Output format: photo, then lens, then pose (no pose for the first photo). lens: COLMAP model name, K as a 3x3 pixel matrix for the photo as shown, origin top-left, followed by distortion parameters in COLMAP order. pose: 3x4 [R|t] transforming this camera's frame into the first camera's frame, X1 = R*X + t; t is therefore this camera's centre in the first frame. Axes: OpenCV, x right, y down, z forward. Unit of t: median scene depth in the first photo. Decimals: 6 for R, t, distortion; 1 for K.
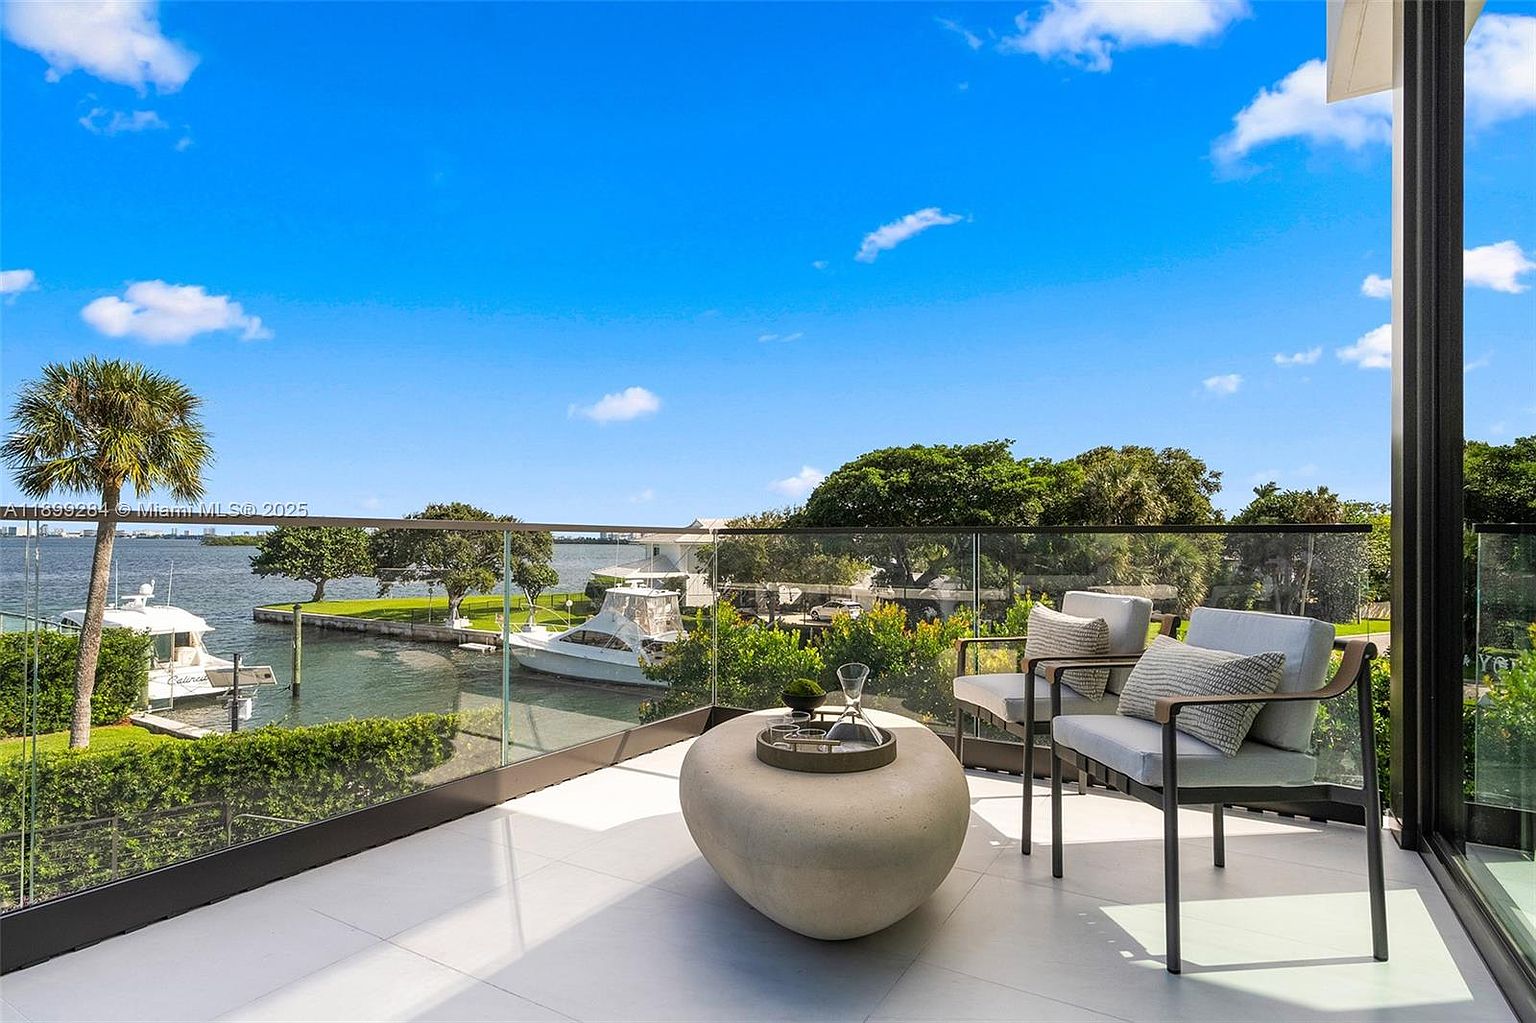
lens RADIAL K [[780.8, 0, 770.8], [0, 780.8, 519.0], [0, 0, 1]] dist [-0.001089, -0.000224]
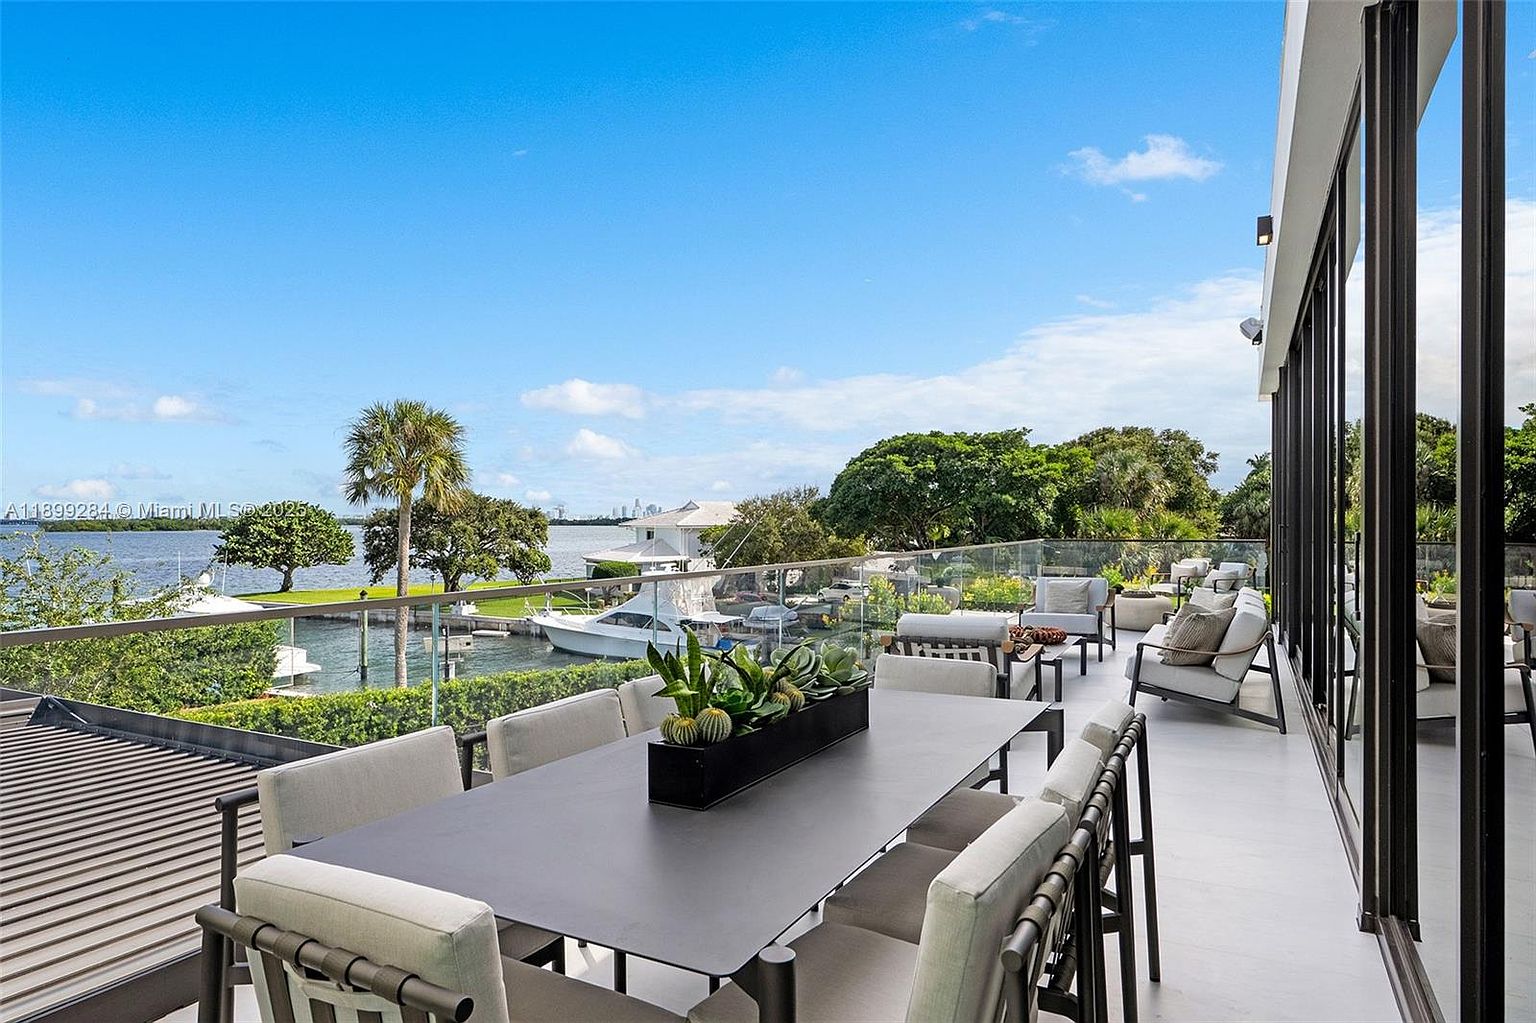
lens RADIAL K [[867.2, 0, 768.0], [0, 867.2, 511.5], [0, 0, 1]] dist [-0.000881, 0.000003]
pose [[0.998875, -0.010822, 0.046169, -0.084265], [0.009932, 0.999761, 0.019459, -0.011036], [-0.046369, -0.018978, 0.998744, -0.142016]]
